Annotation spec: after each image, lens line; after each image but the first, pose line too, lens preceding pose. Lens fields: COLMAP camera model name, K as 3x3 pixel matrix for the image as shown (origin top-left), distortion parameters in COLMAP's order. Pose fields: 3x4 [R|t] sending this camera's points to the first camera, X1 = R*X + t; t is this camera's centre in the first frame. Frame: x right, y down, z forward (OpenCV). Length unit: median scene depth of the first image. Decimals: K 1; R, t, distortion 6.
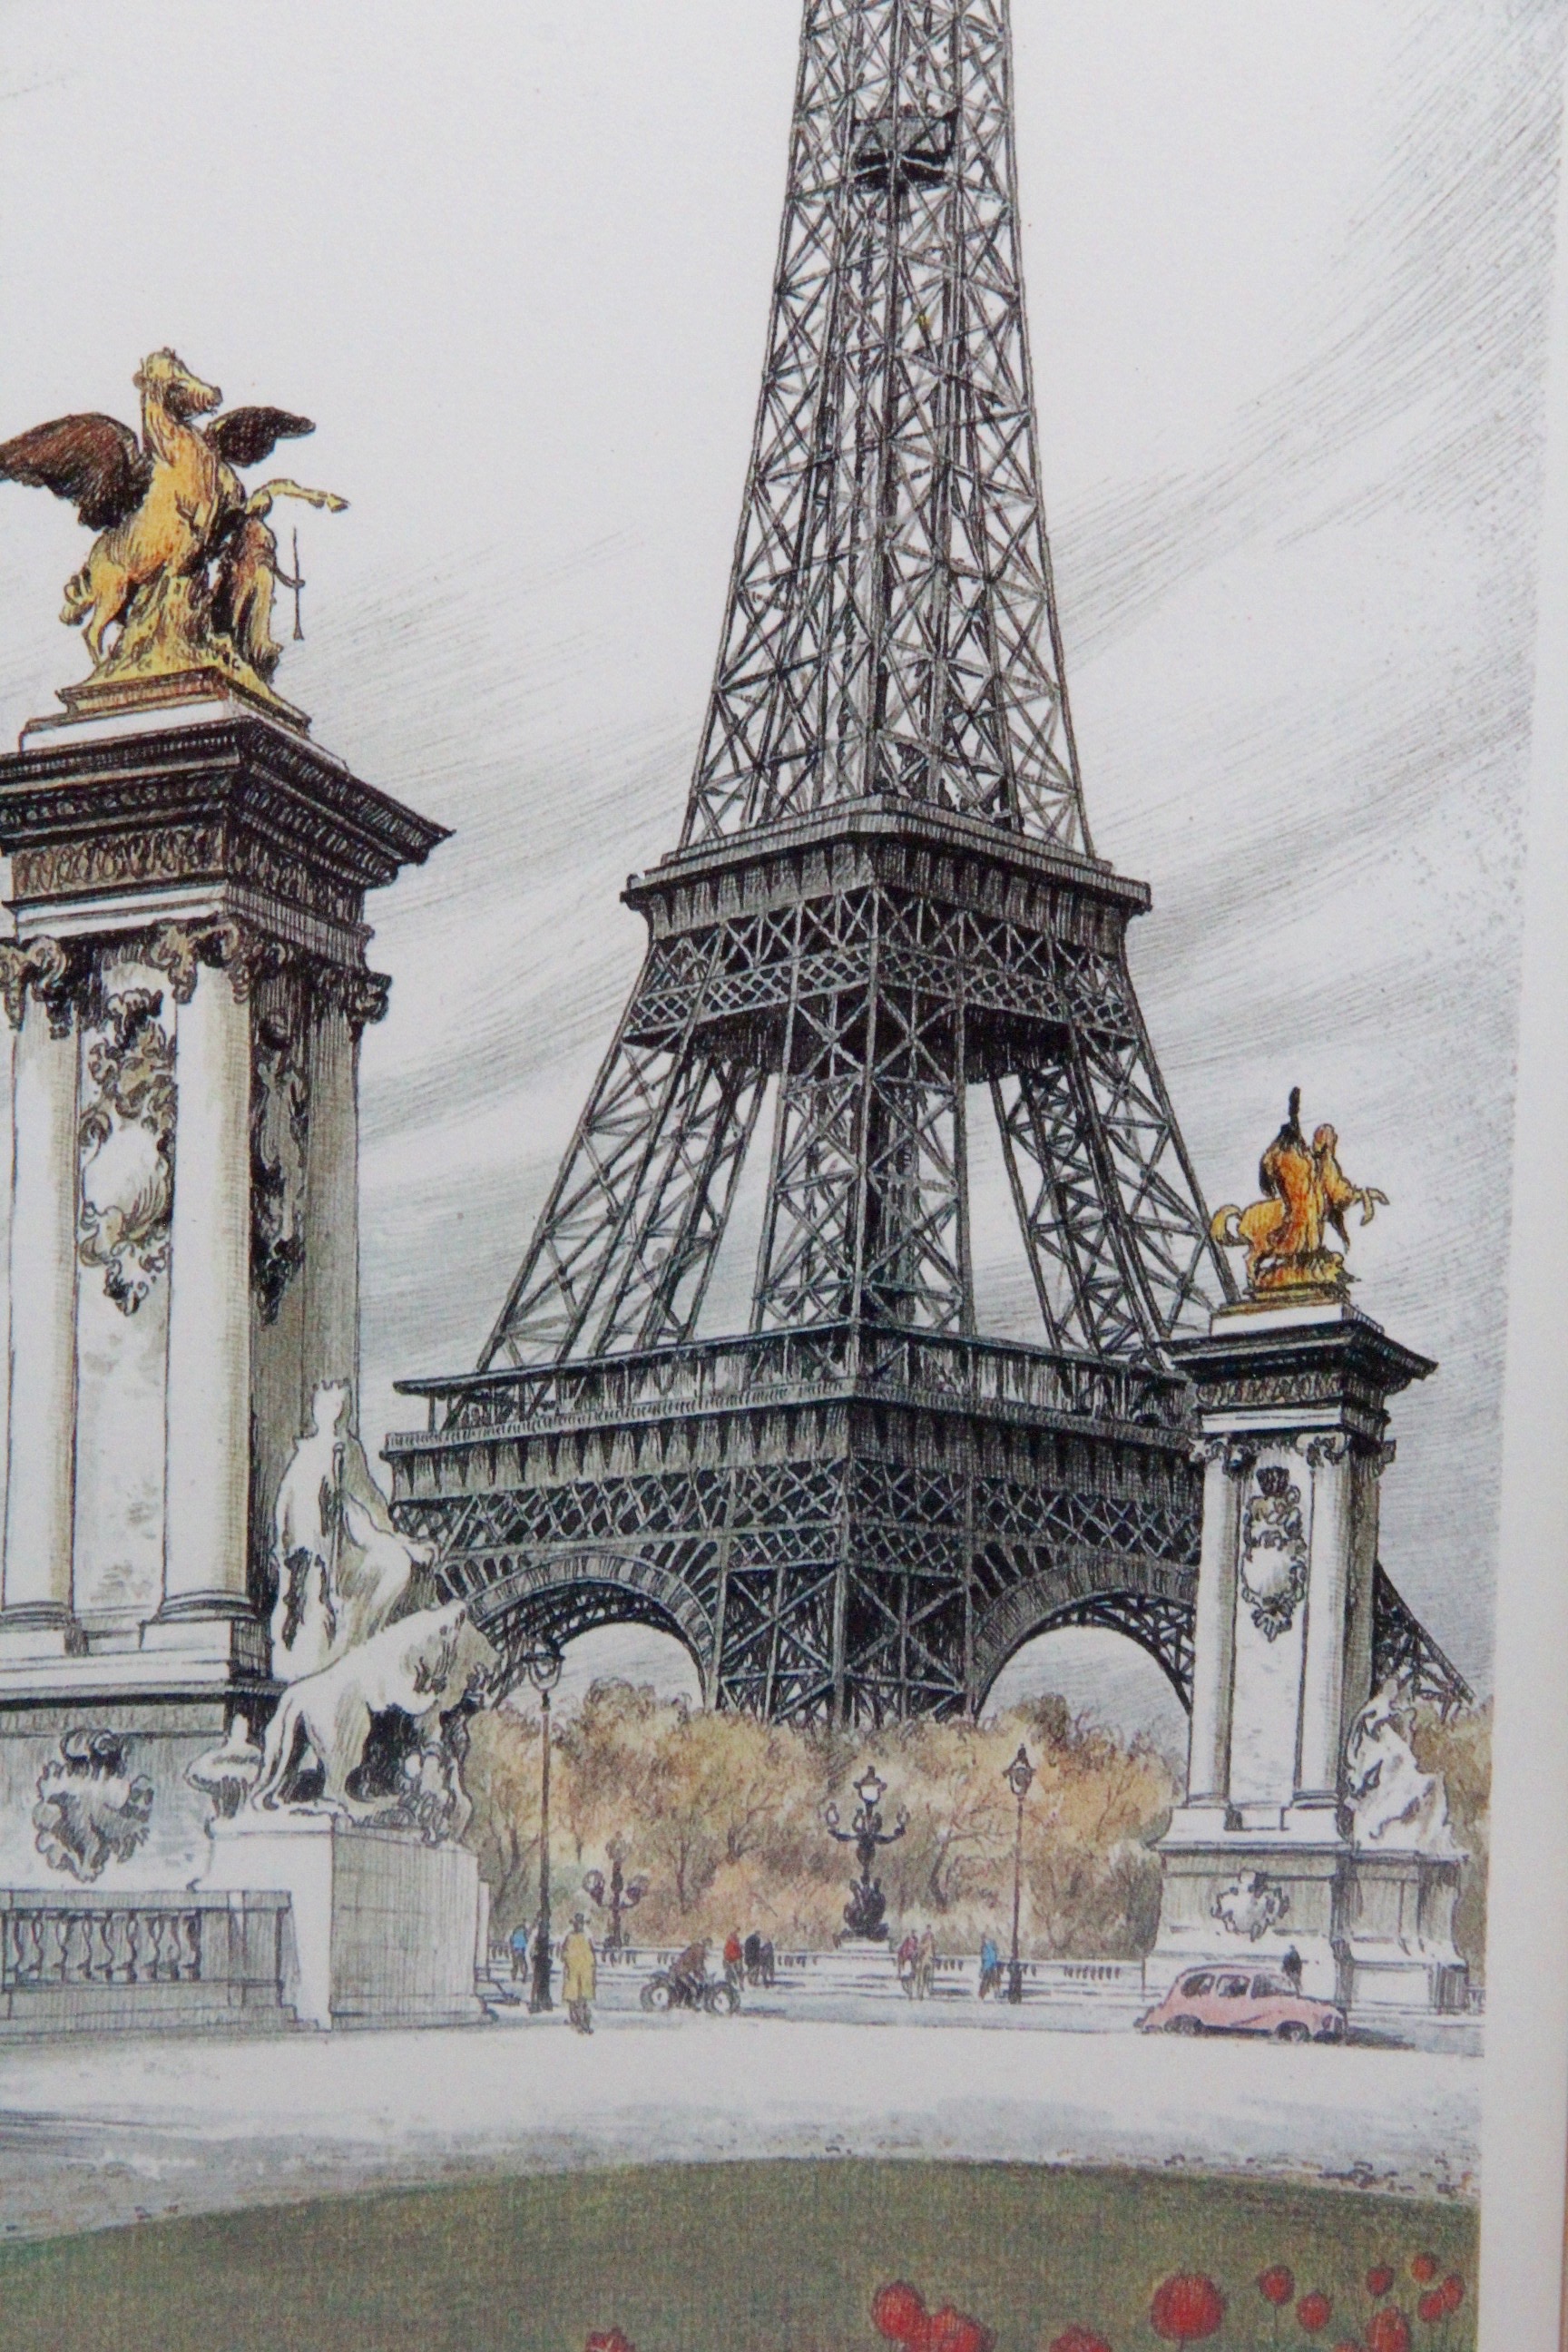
lens RADIAL K [[9332.3, 0, 796.3], [0, 9332.3, 1188.2], [0, 0, 1]] dist [0.734391, 0.000000]
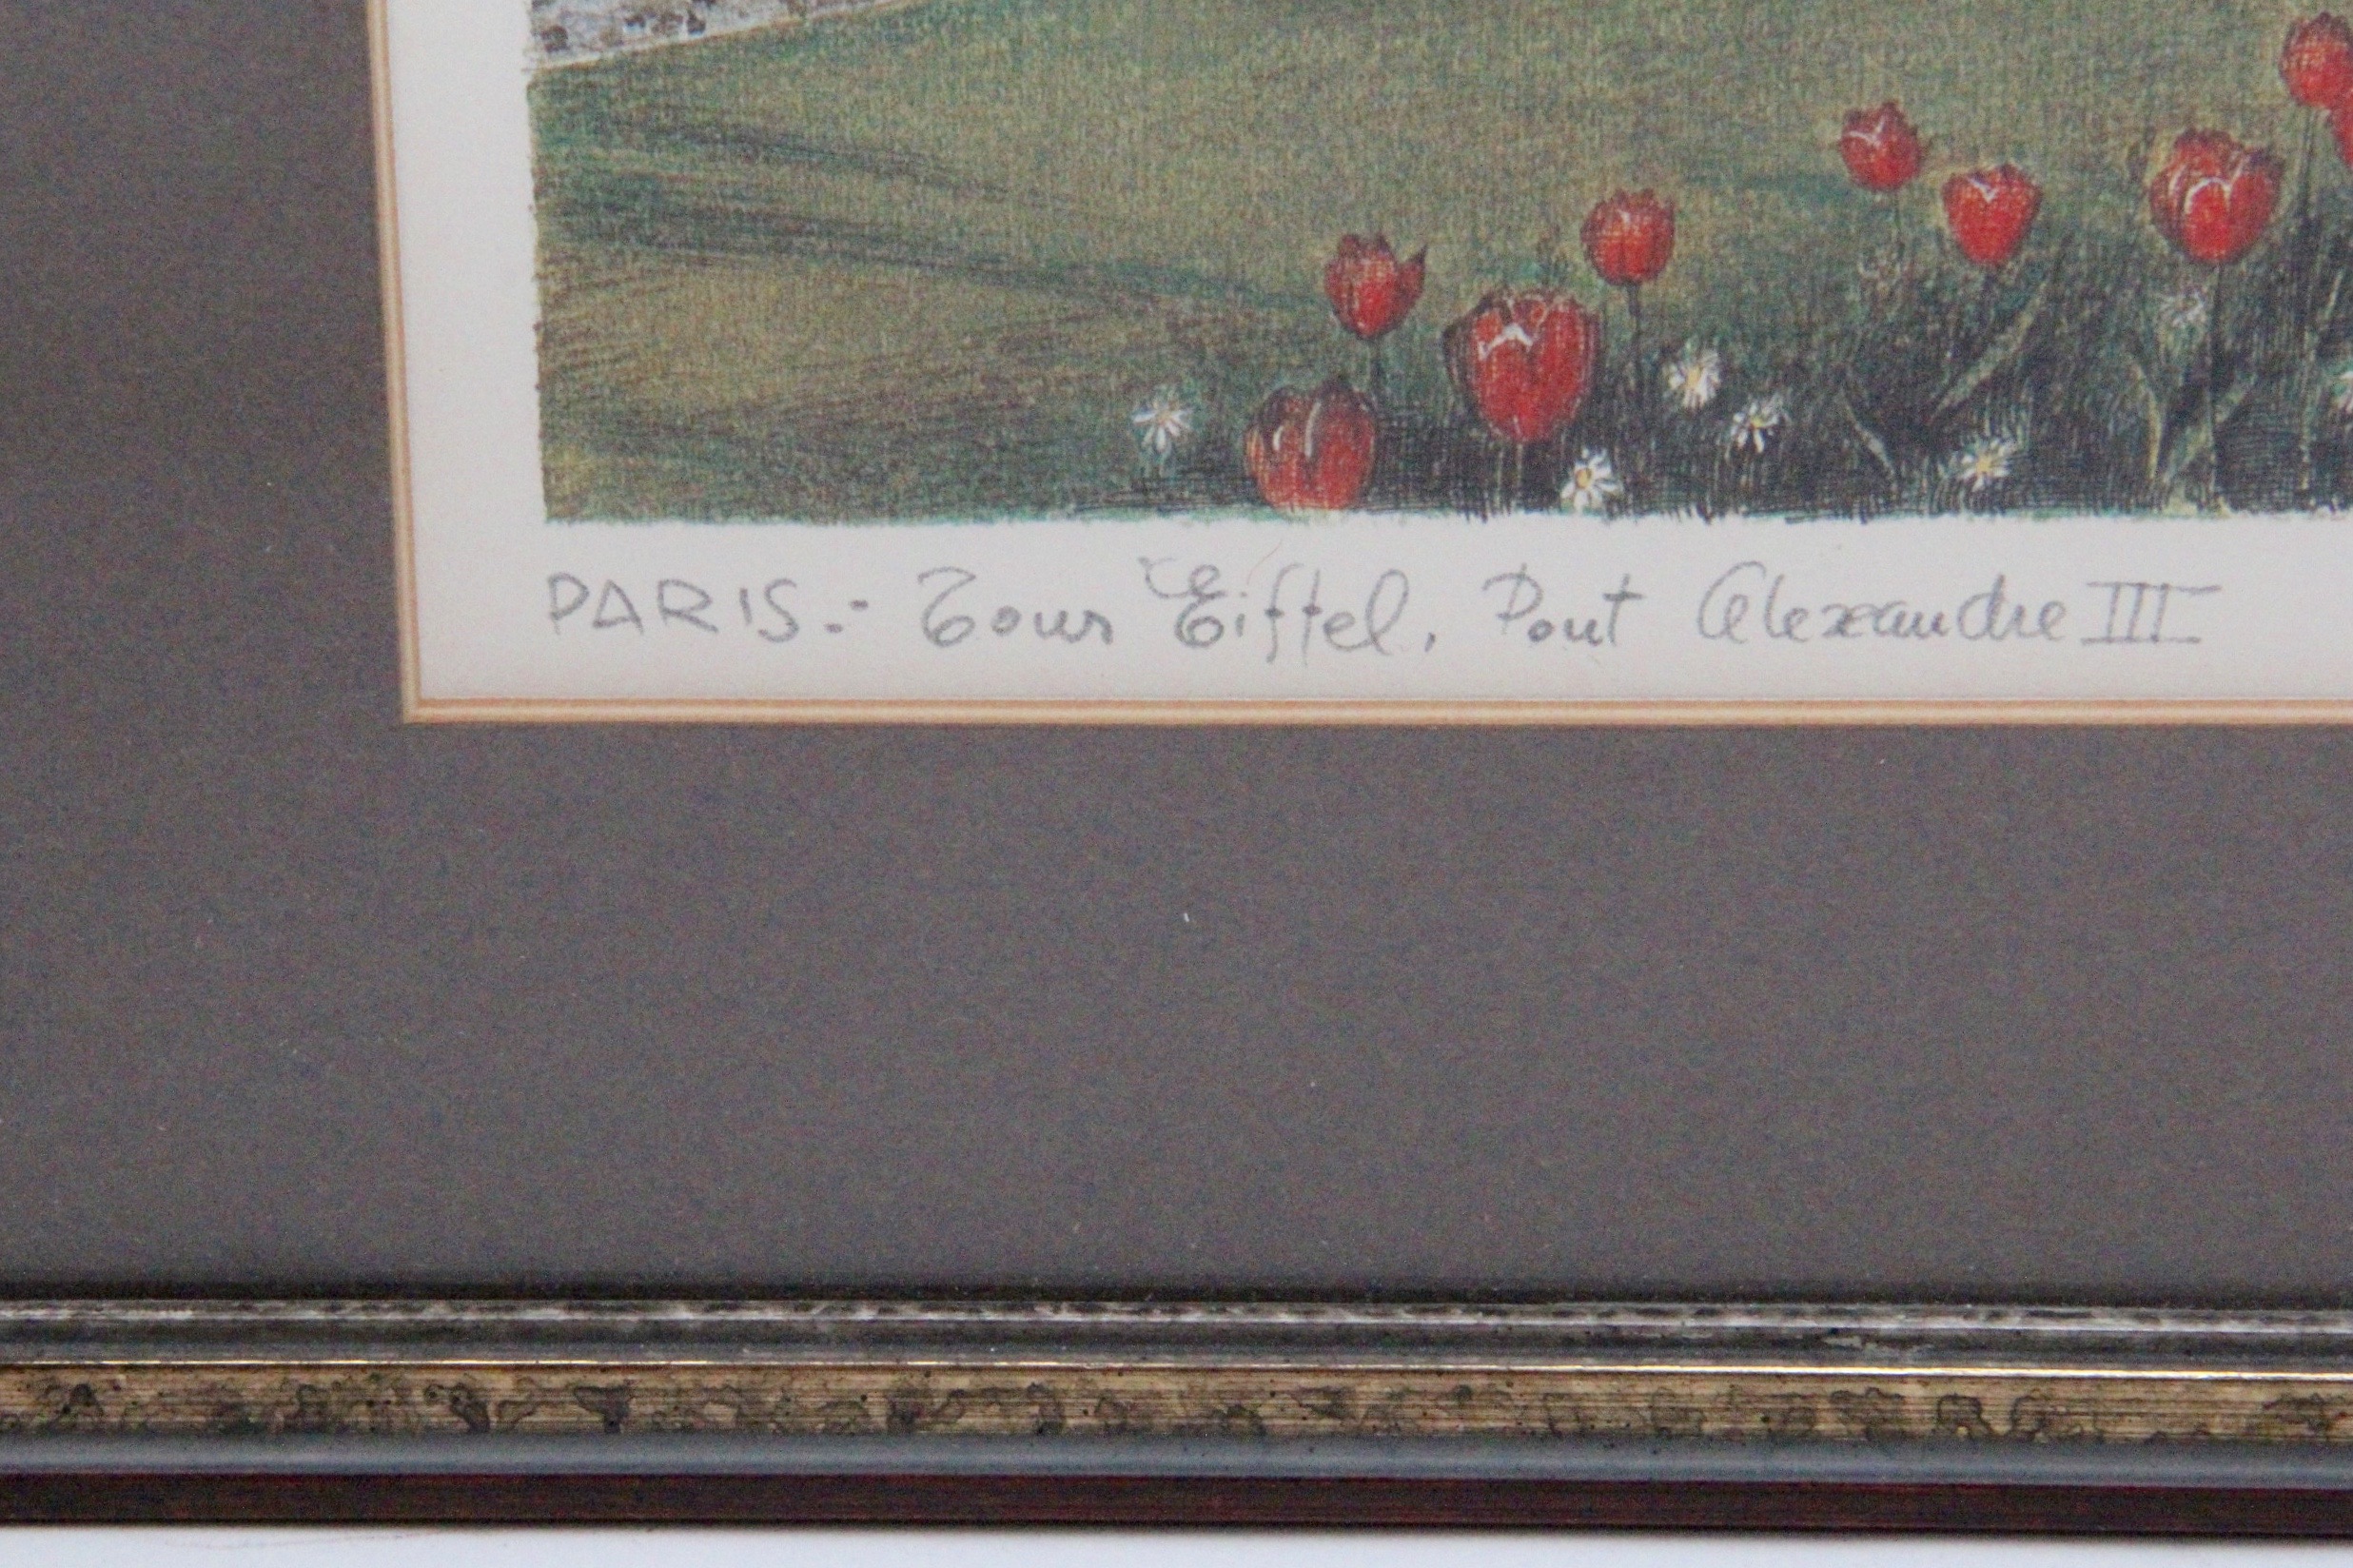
lens RADIAL K [[7771.1, 0, 1080.3], [0, 7771.1, 761.0], [0, 0, 1]] dist [0.354313, 0.000000]
pose [[0.999409, -0.027230, -0.021002, -0.065637], [0.029747, 0.990975, 0.130703, 0.093177], [0.017253, -0.131250, 0.991199, 0.448145]]
